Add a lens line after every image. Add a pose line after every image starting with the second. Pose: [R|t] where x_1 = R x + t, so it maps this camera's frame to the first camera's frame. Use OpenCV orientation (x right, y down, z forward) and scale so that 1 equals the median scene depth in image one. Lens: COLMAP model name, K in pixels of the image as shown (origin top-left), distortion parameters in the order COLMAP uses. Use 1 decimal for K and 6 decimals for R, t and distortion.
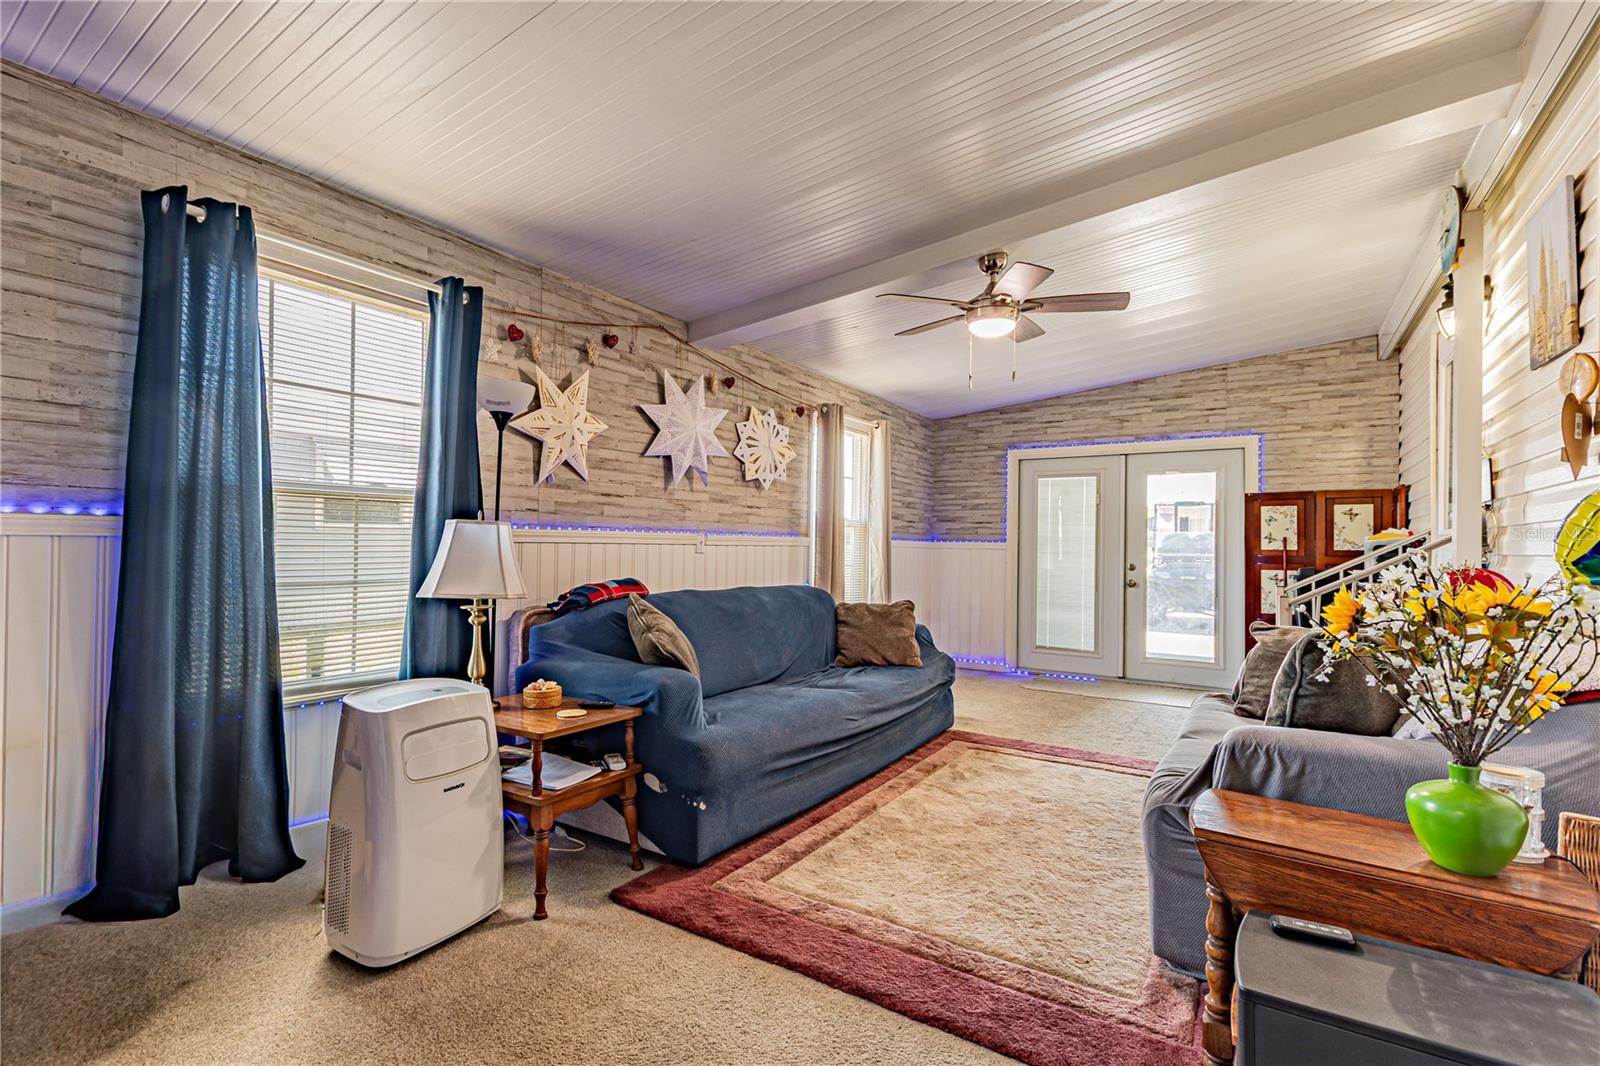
lens RADIAL K [[732.2, 0, 774.4], [0, 732.2, 542.2], [0, 0, 1]] dist [0.001957, 0.000014]
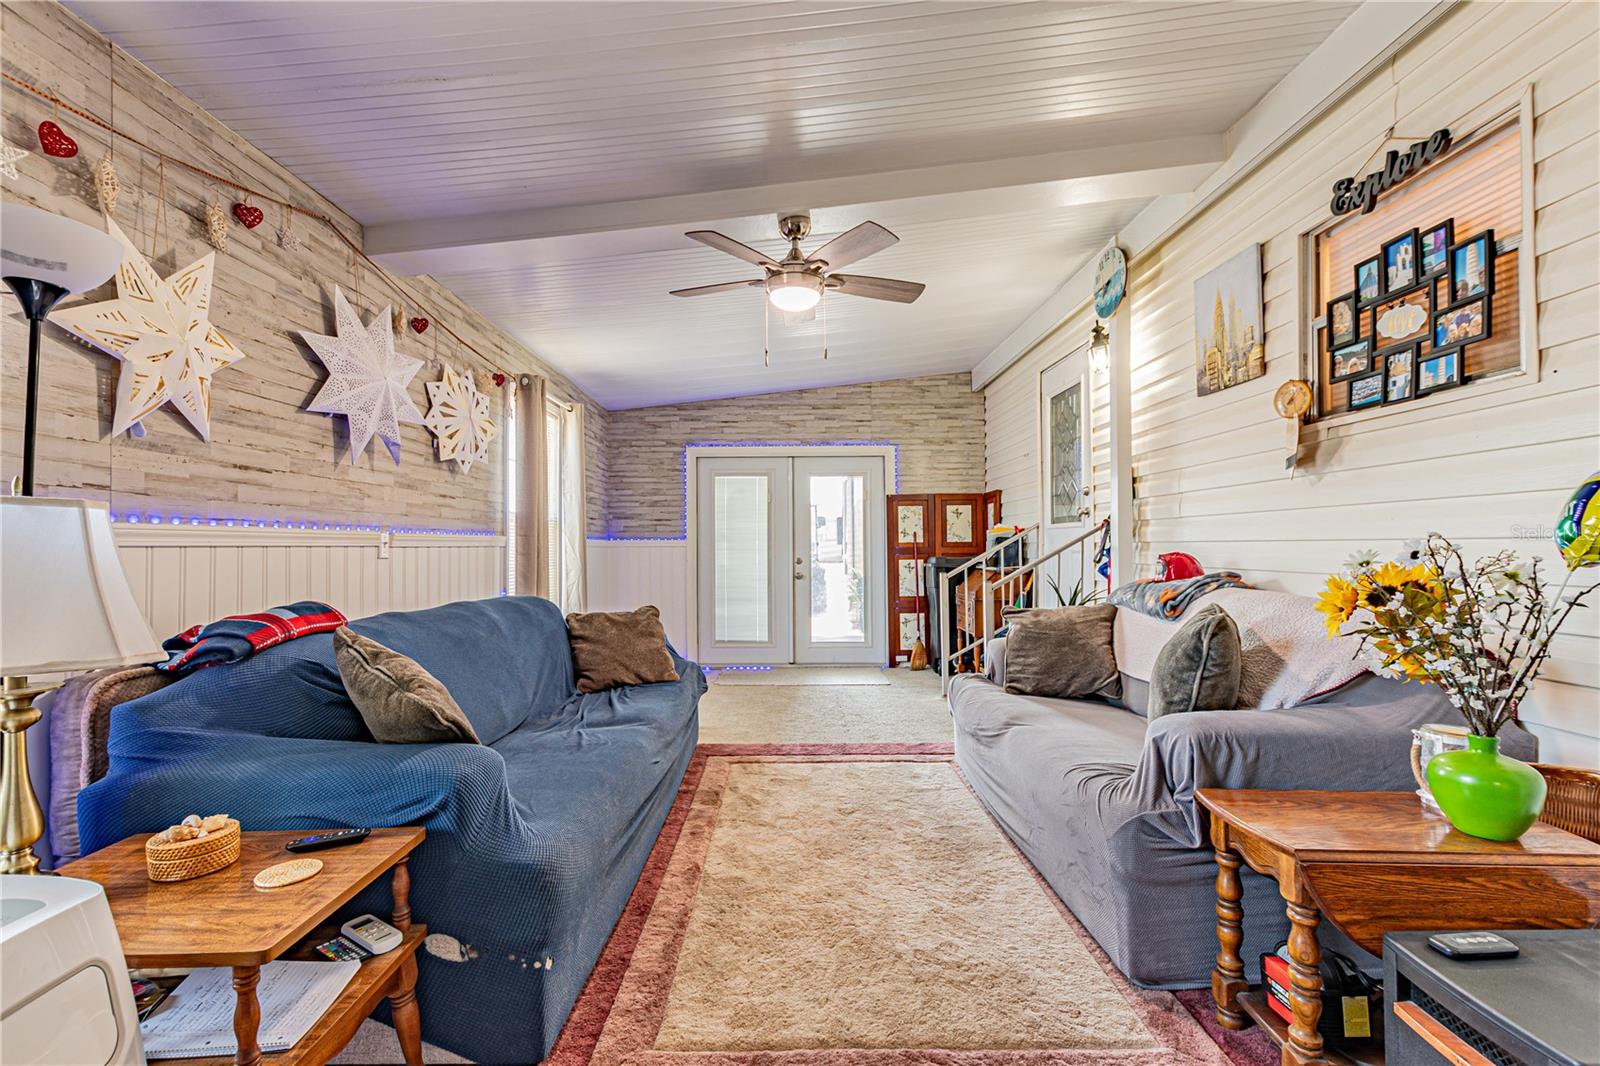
lens RADIAL K [[692.0, 0, 782.1], [0, 692.0, 540.9], [0, 0, 1]] dist [0.003405, -0.000953]
pose [[0.837667, -0.014511, 0.545989, -0.153712], [0.015294, 0.999878, 0.003109, 0.001753], [-0.545967, 0.005746, 0.837787, 0.245636]]
